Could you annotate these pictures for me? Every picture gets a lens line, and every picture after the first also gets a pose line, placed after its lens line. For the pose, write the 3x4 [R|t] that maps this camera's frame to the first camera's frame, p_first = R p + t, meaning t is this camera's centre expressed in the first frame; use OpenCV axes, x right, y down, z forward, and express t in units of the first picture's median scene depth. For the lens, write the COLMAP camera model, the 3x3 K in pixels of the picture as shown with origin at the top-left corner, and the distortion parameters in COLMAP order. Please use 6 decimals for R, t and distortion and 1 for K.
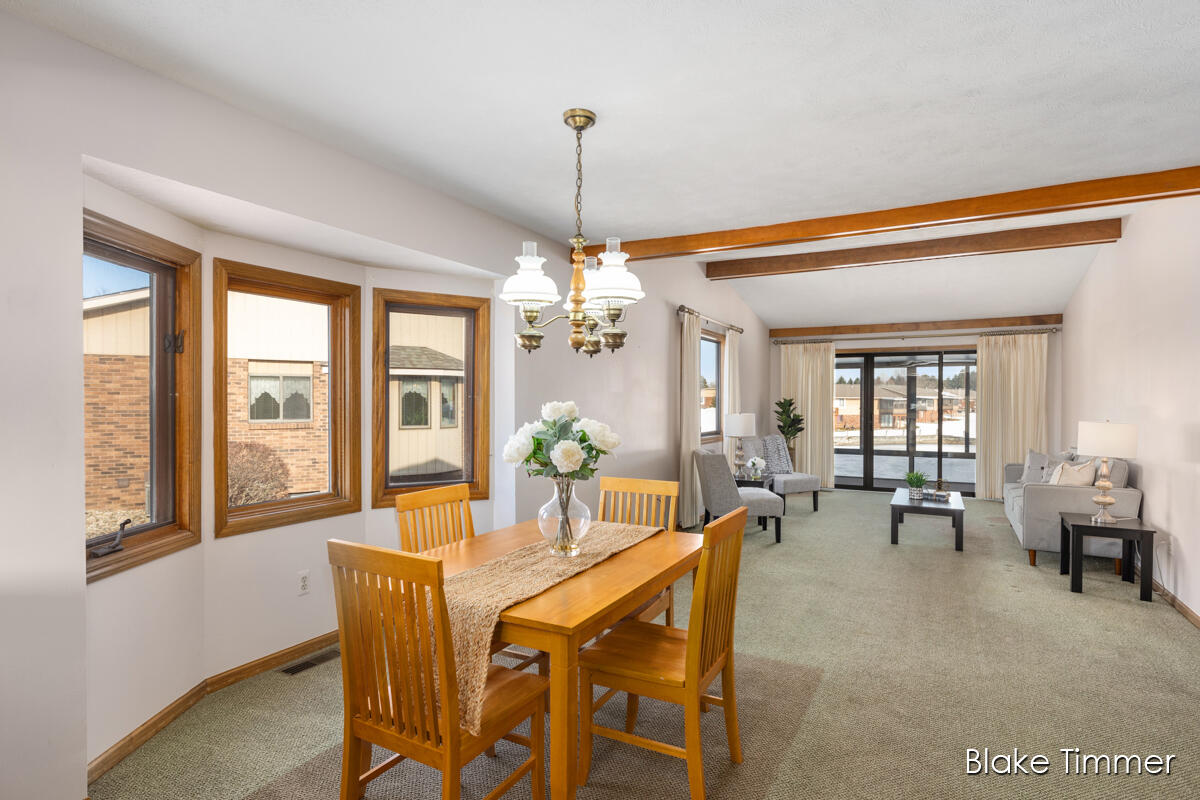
lens RADIAL K [[626.3, 0, 600.0], [0, 626.3, 400.0], [0, 0, 1]] dist [0.001310, 0.000210]
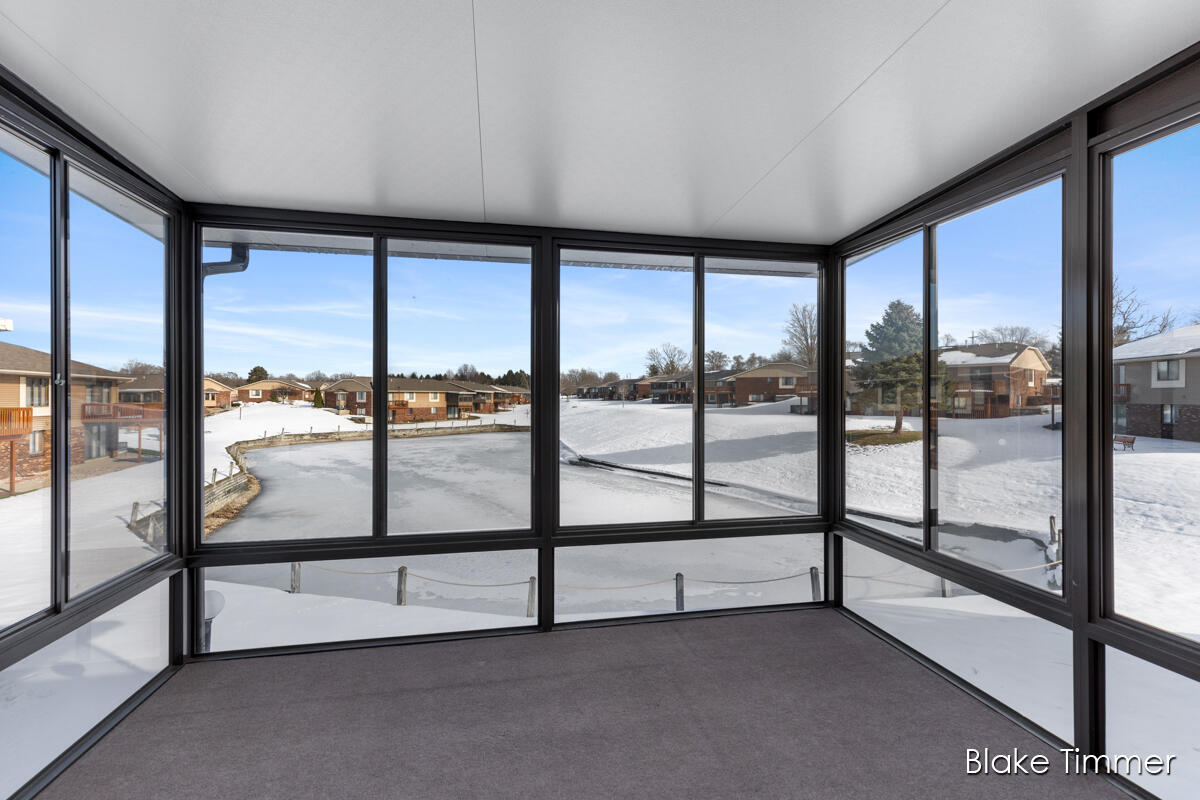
lens RADIAL K [[542.6, 0, 607.5], [0, 542.6, 392.3], [0, 0, 1]] dist [0.001587, -0.000644]
pose [[0.753587, 0.004725, 0.657331, 0.036422], [-0.002185, 0.999987, -0.004683, 0.001466], [-0.657344, 0.002093, 0.753588, 0.104925]]
